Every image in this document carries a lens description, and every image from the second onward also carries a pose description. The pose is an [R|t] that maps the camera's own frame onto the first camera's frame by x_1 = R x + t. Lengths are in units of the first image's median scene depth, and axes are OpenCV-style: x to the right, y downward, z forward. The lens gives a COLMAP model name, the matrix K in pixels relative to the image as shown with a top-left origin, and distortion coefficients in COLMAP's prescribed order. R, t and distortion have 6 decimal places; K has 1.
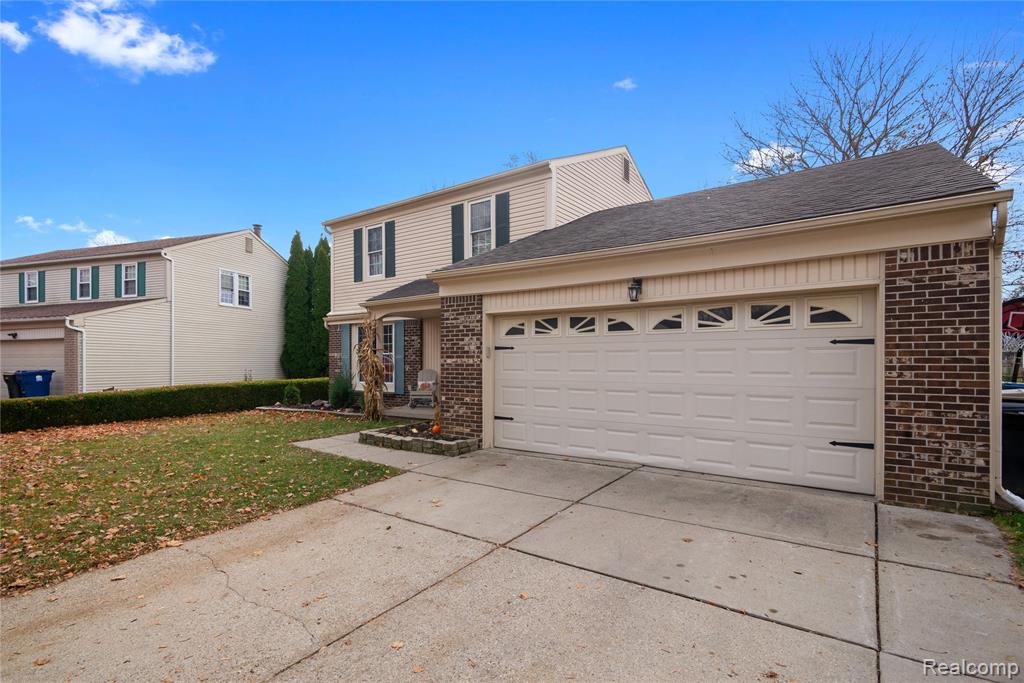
lens RADIAL K [[525.3, 0, 491.5], [0, 525.3, 367.9], [0, 0, 1]] dist [0.001754, -0.000103]
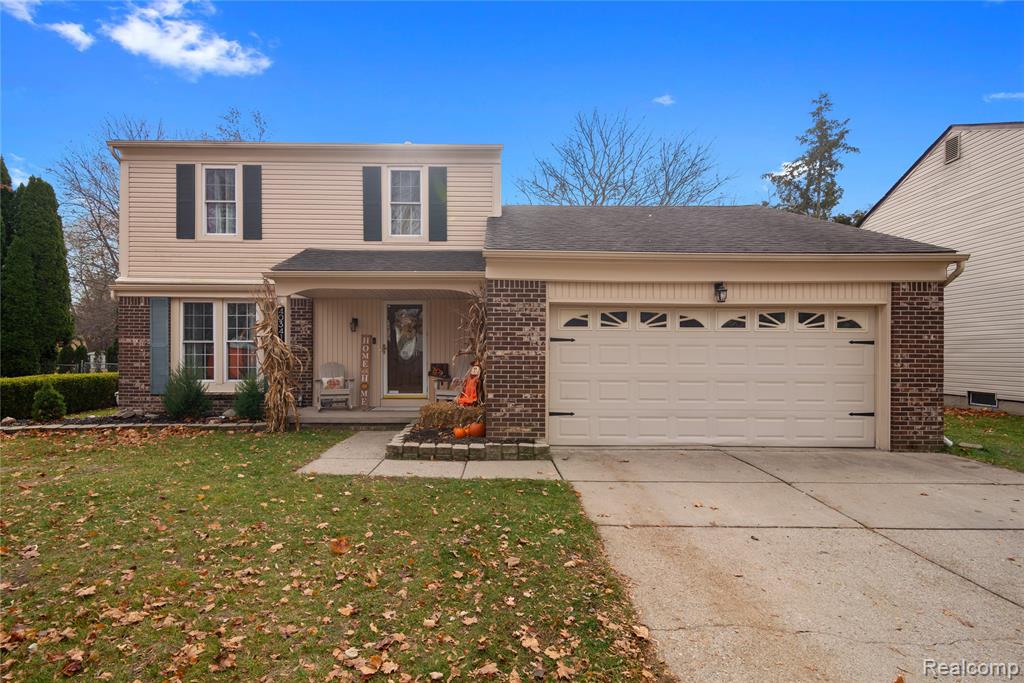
lens RADIAL K [[521.3, 0, 510.7], [0, 521.3, 357.1], [0, 0, 1]] dist [0.001829, 0.000436]
pose [[0.783034, 0.002359, 0.621974, -0.688999], [0.000006, 0.999993, -0.003800, -0.003238], [-0.621979, 0.002979, 0.783028, 0.348971]]
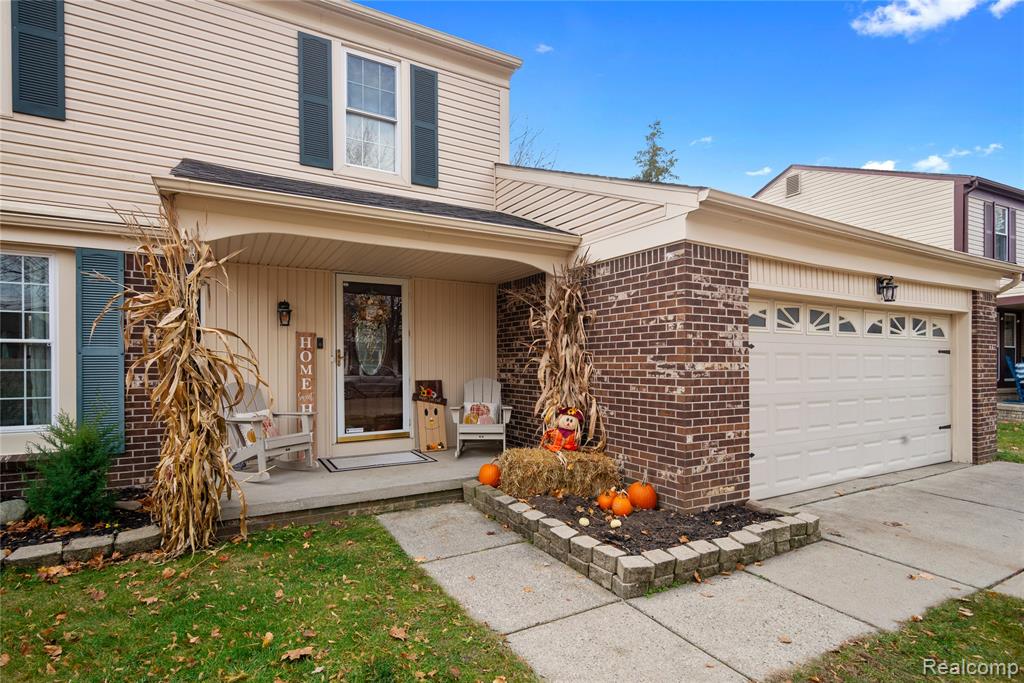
lens RADIAL K [[508.2, 0, 507.0], [0, 508.2, 361.5], [0, 0, 1]] dist [0.001488, -0.000130]
pose [[0.391336, 0.000094, 0.920248, -0.709281], [0.006410, 0.999975, -0.002828, -0.020389], [-0.920226, 0.007006, 0.391326, 1.110099]]
